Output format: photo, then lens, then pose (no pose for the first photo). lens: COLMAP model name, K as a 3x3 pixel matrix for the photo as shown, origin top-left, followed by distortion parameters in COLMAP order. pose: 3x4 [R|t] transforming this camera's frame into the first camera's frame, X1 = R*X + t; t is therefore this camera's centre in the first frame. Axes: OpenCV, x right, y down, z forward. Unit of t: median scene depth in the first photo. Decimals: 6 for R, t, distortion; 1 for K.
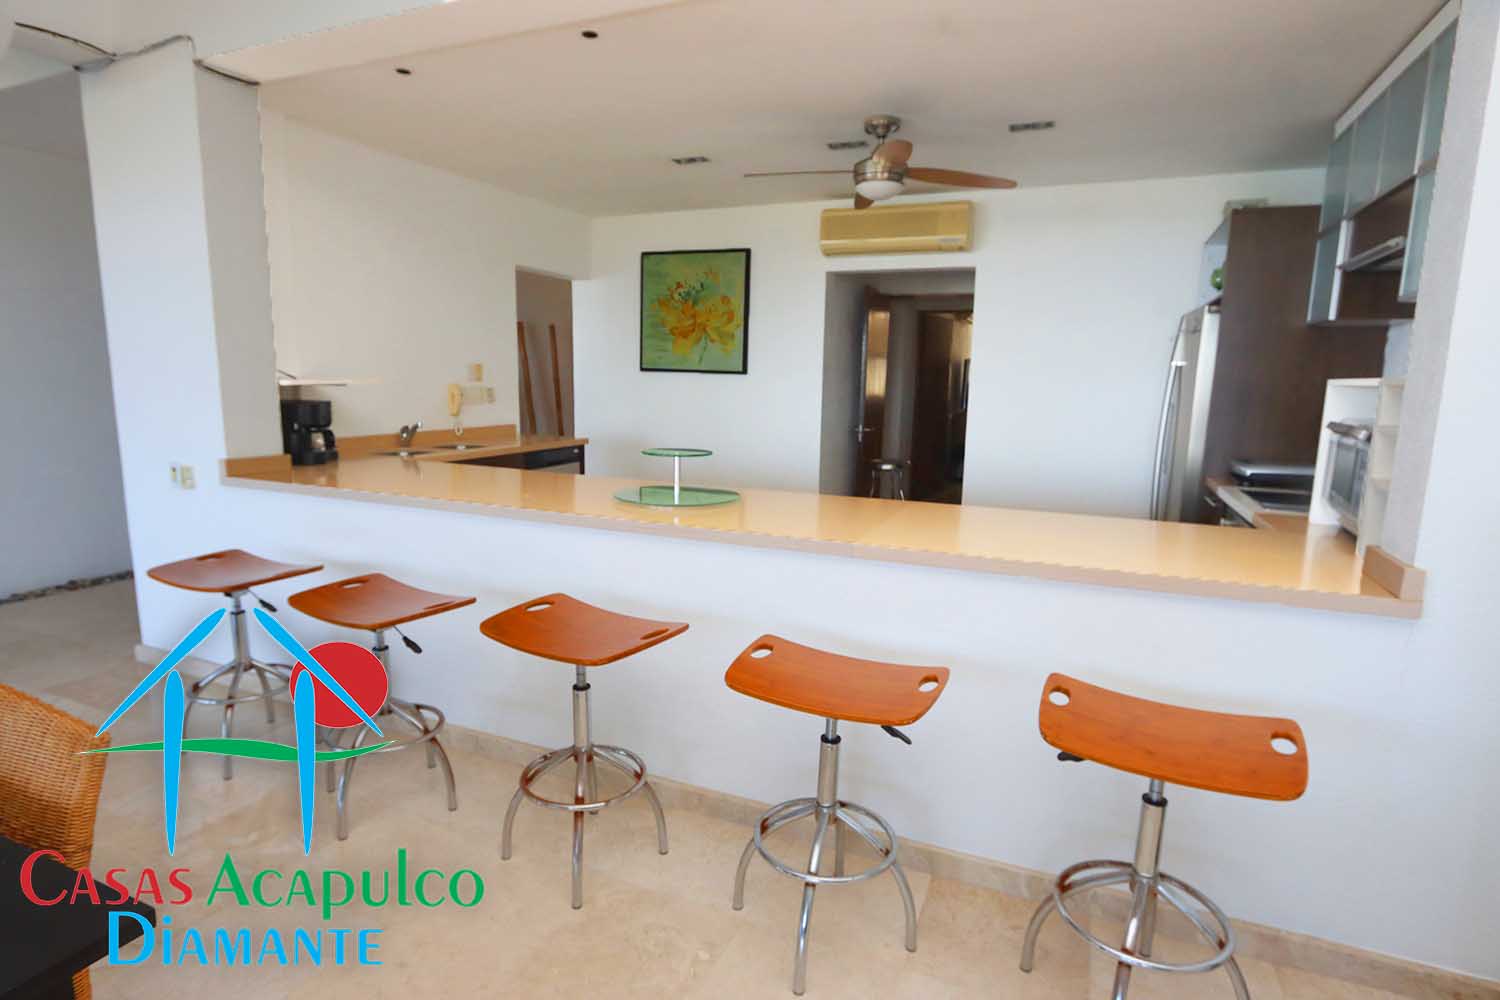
lens RADIAL K [[787.1, 0, 726.7], [0, 787.1, 511.3], [0, 0, 1]] dist [-0.019956, 0.004842]
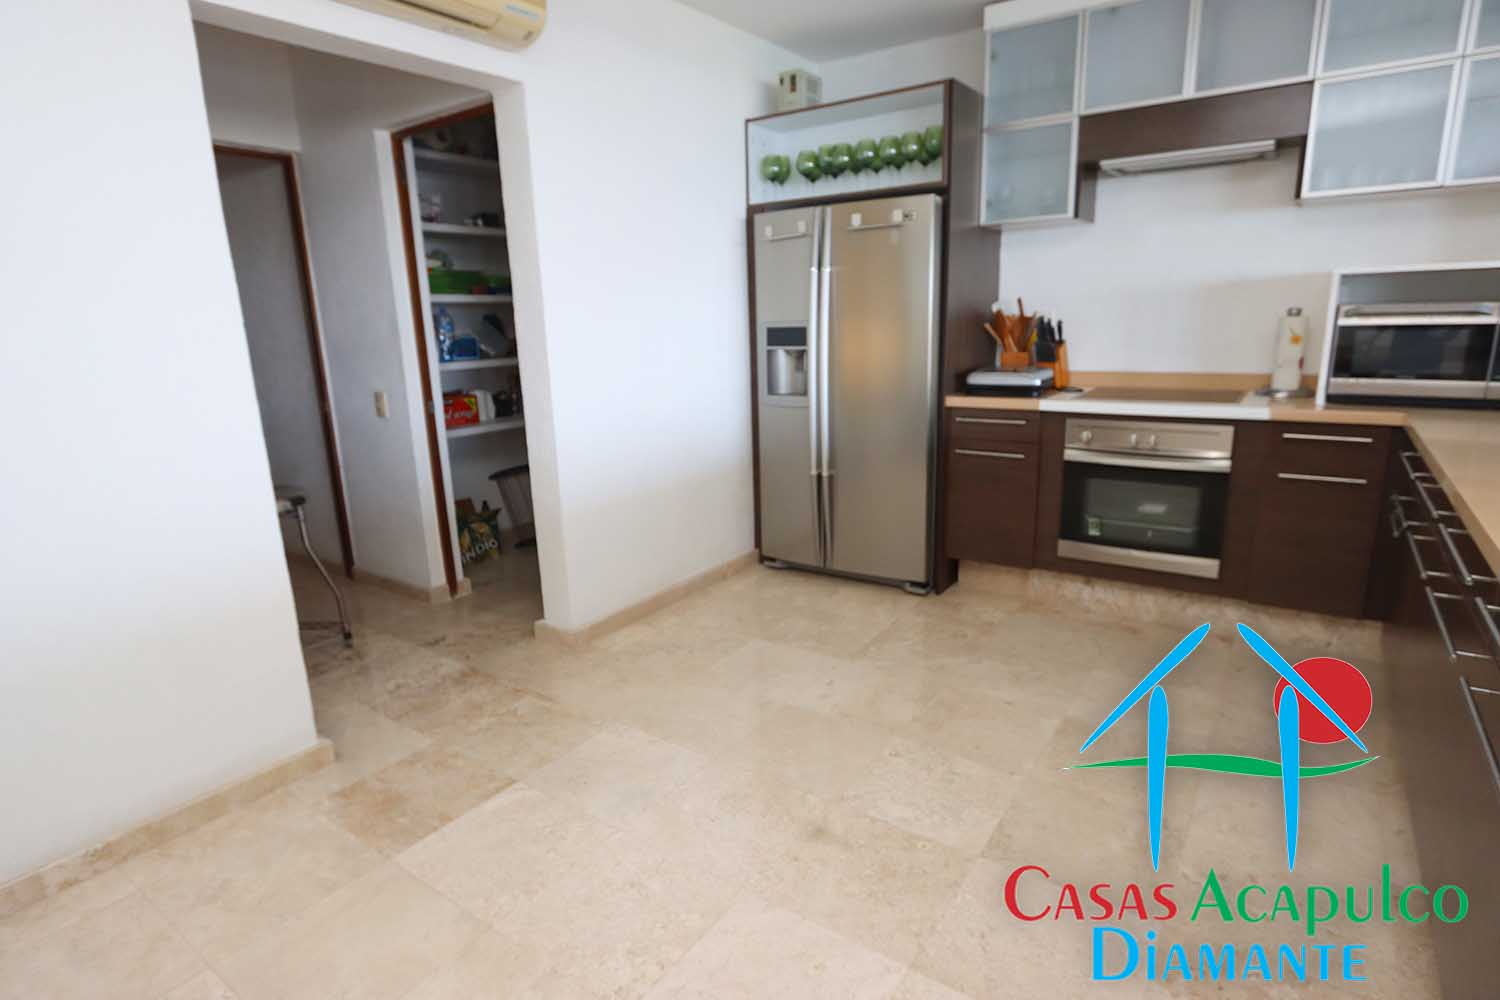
lens RADIAL K [[787.1, 0, 751.0], [0, 787.1, 505.6], [0, 0, 1]] dist [-0.019956, 0.004842]
pose [[0.196829, -0.257774, 0.945945, -0.195631], [0.203900, 0.954485, 0.217675, -0.109575], [-0.959001, 0.150034, 0.240430, 0.677614]]
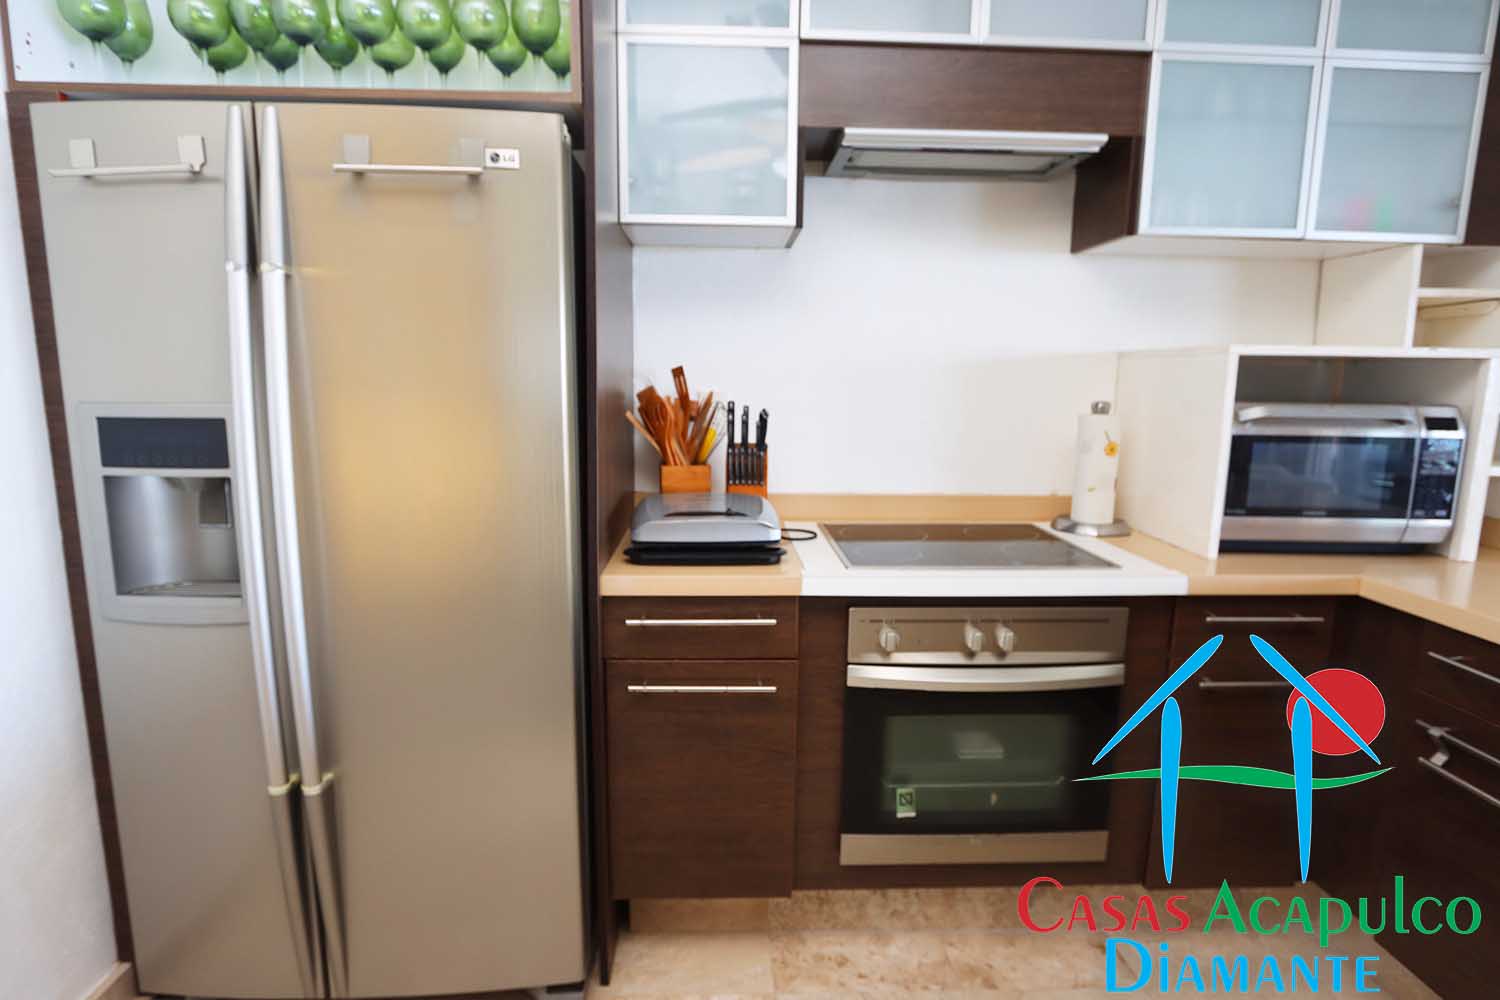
lens RADIAL K [[787.1, 0, 745.5], [0, 787.1, 507.6], [0, 0, 1]] dist [-0.019956, 0.004842]
pose [[-0.436789, -0.174929, 0.882392, 0.159200], [0.134499, 0.957185, 0.256334, -0.113688], [-0.889452, 0.230645, -0.394560, 0.723680]]
